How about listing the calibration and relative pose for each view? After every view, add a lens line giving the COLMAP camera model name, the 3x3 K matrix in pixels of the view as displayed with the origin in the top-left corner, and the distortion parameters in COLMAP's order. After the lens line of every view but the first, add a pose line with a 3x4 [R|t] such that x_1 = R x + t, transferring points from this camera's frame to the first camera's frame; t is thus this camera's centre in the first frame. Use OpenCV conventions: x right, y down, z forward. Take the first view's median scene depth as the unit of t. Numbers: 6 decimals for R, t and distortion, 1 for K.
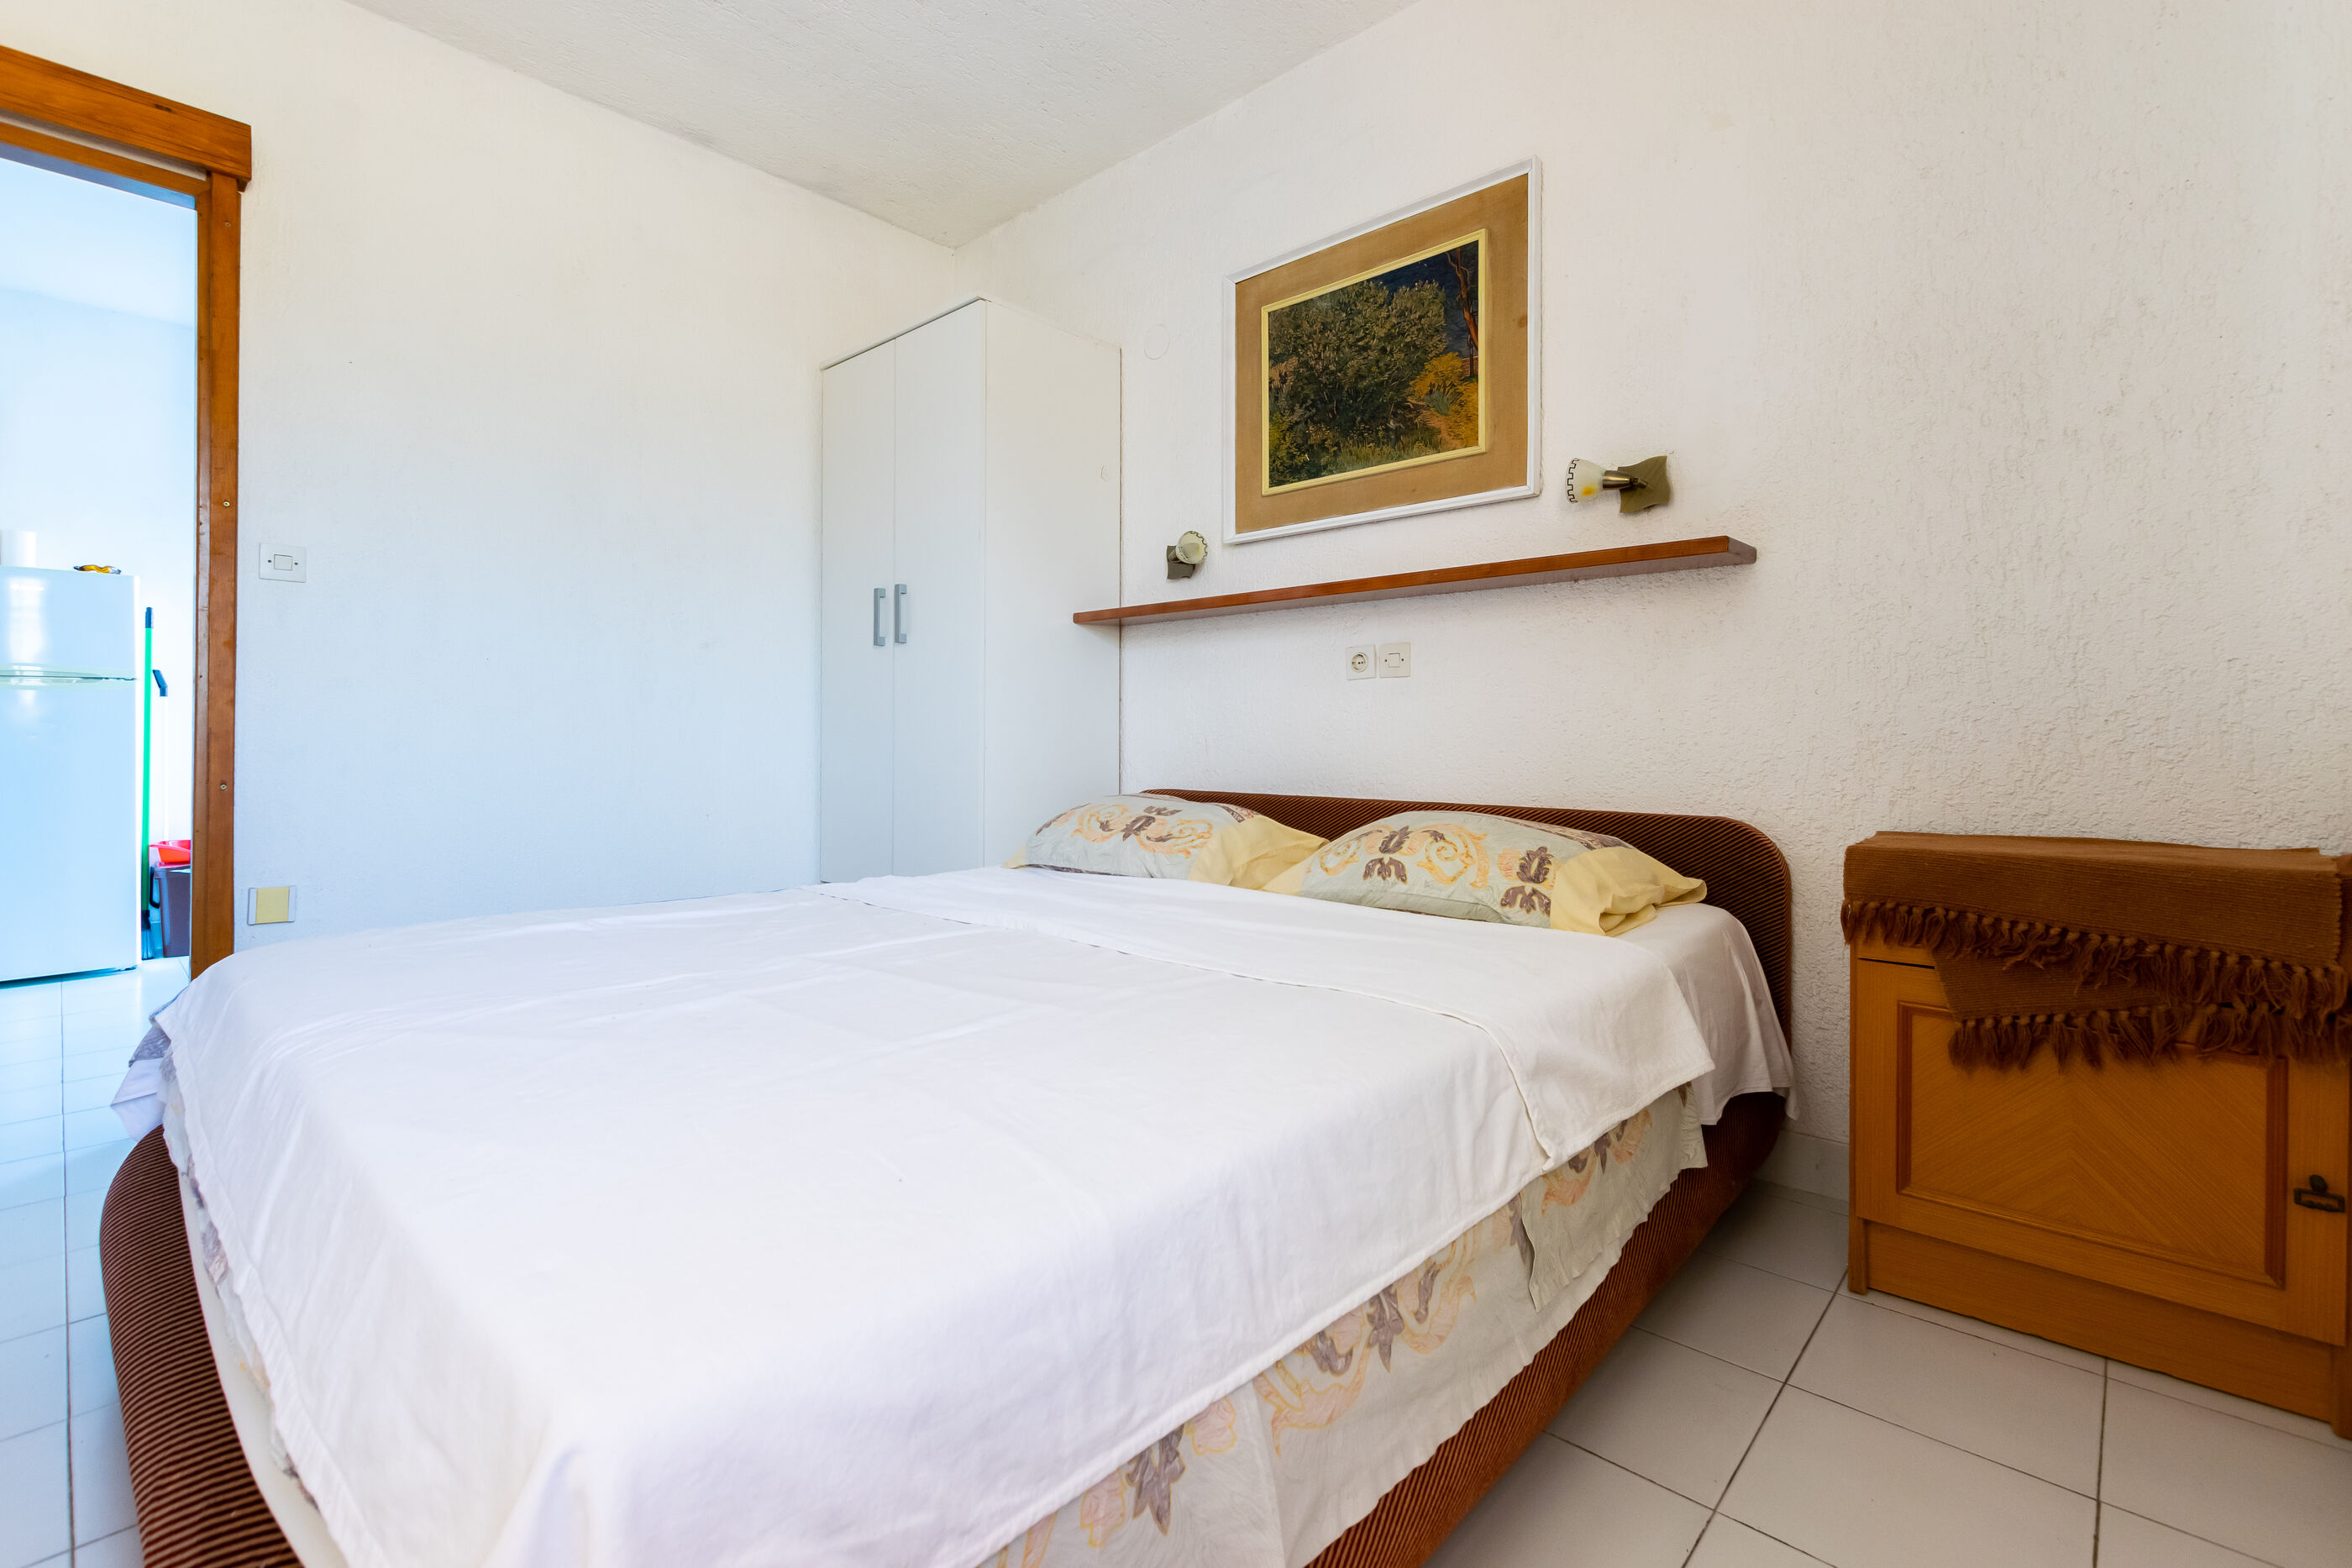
lens RADIAL K [[1023.1, 0, 1136.7], [0, 1023.1, 734.6], [0, 0, 1]] dist [0.012165, -0.004446]
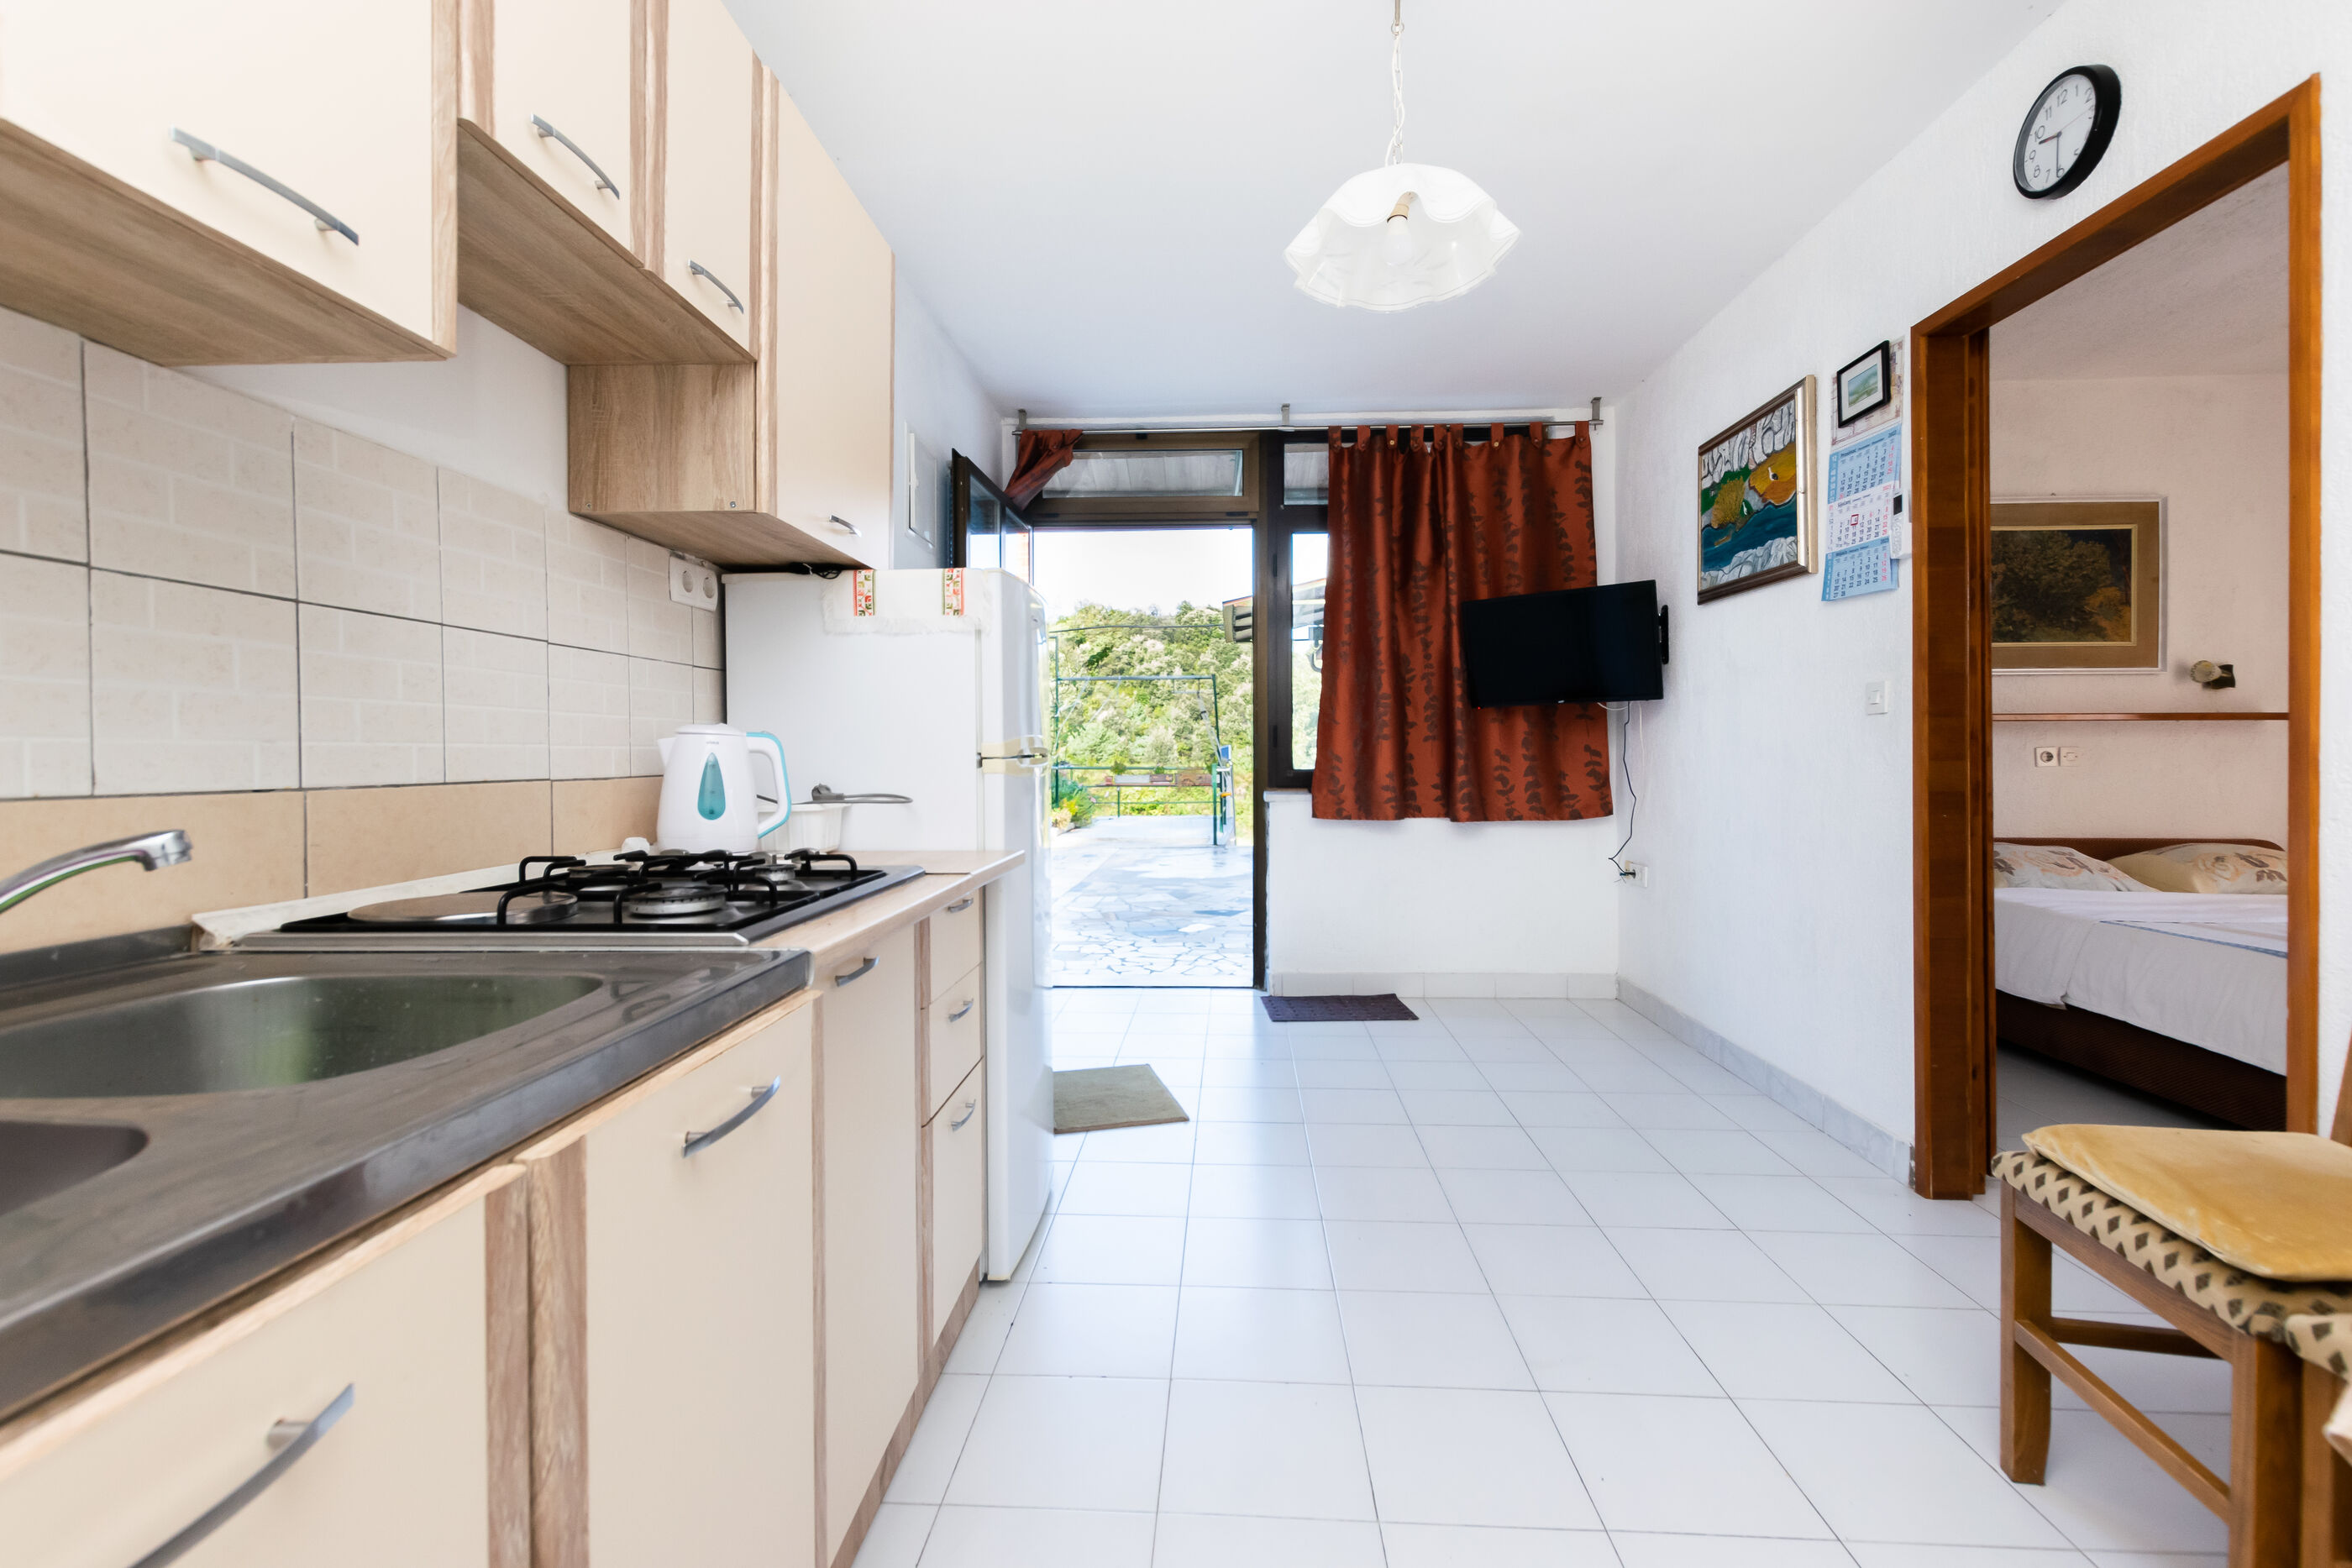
lens RADIAL K [[1023.1, 0, 1197.9], [0, 1023.1, 764.6], [0, 0, 1]] dist [0.012165, -0.004446]
pose [[0.761076, -0.009577, 0.648592, -1.971176], [0.005450, 0.999950, 0.008371, -0.081528], [-0.648639, -0.002836, 0.761091, 0.633818]]
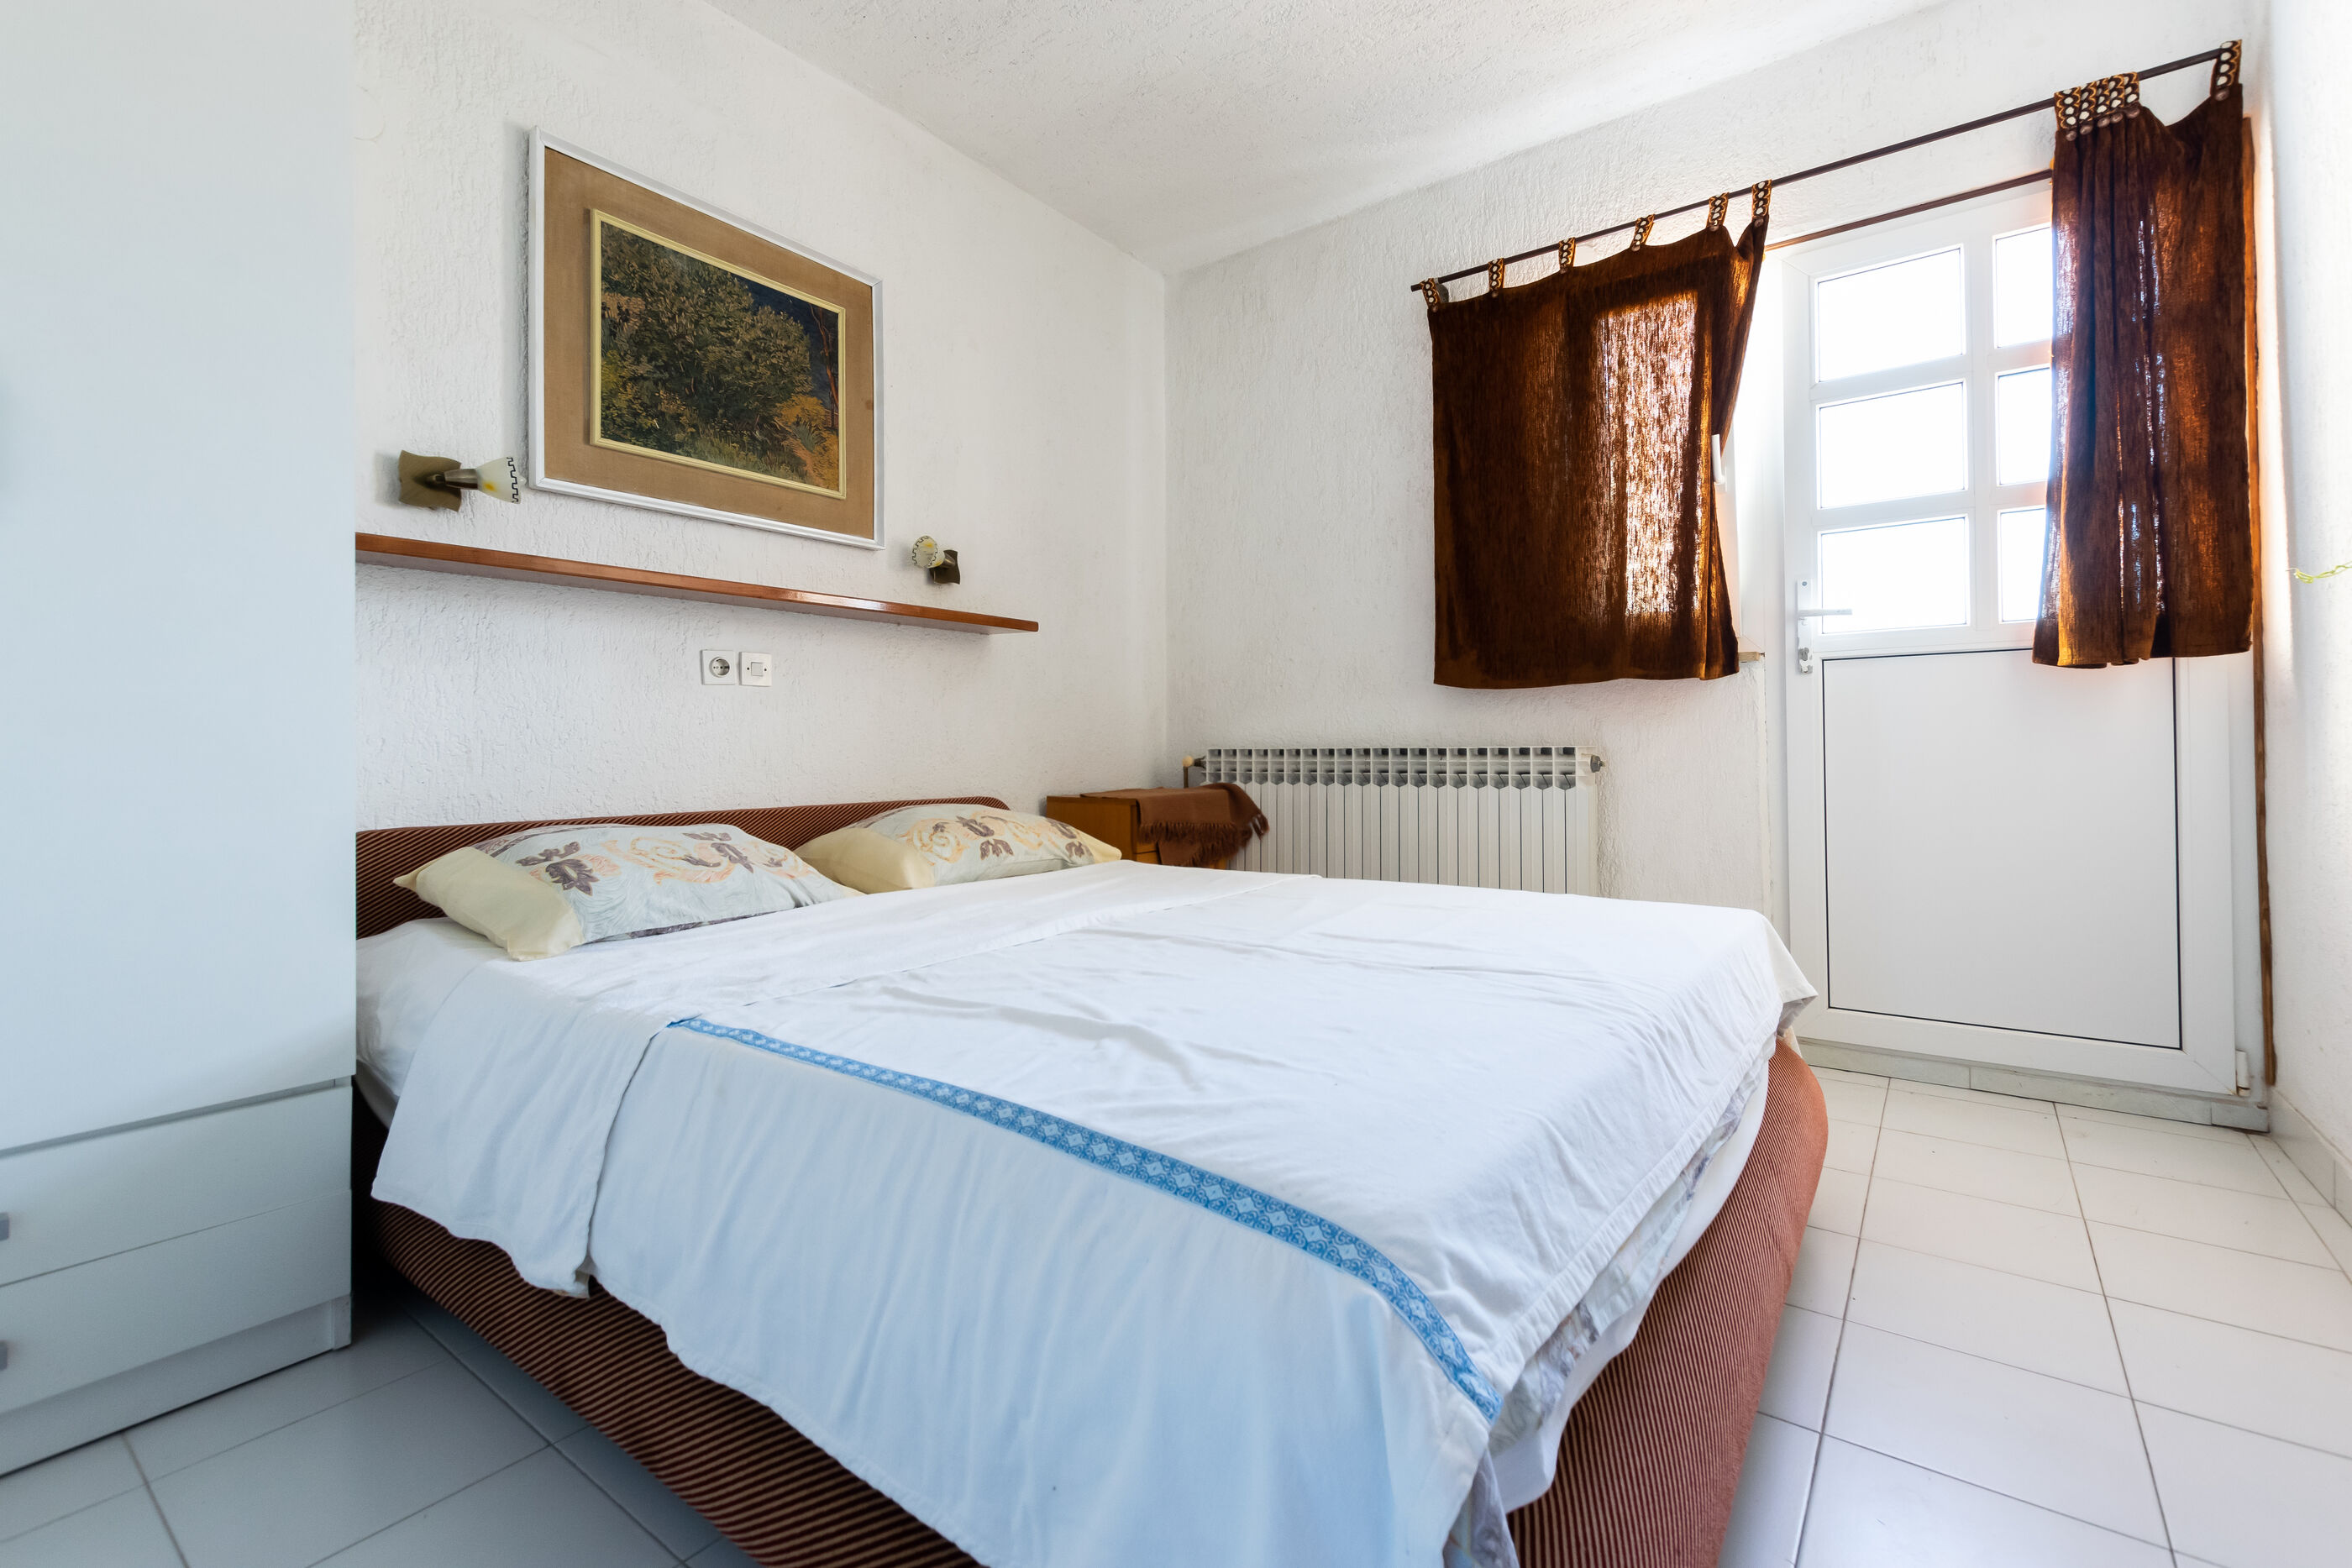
lens RADIAL K [[1023.1, 0, 1182.8], [0, 1023.1, 741.9], [0, 0, 1]] dist [0.012165, -0.004446]
pose [[-0.114363, 0.003849, 0.993432, -0.794247], [0.006053, 0.999977, -0.003177, 0.004643], [-0.993421, 0.005650, -0.114383, 0.697889]]
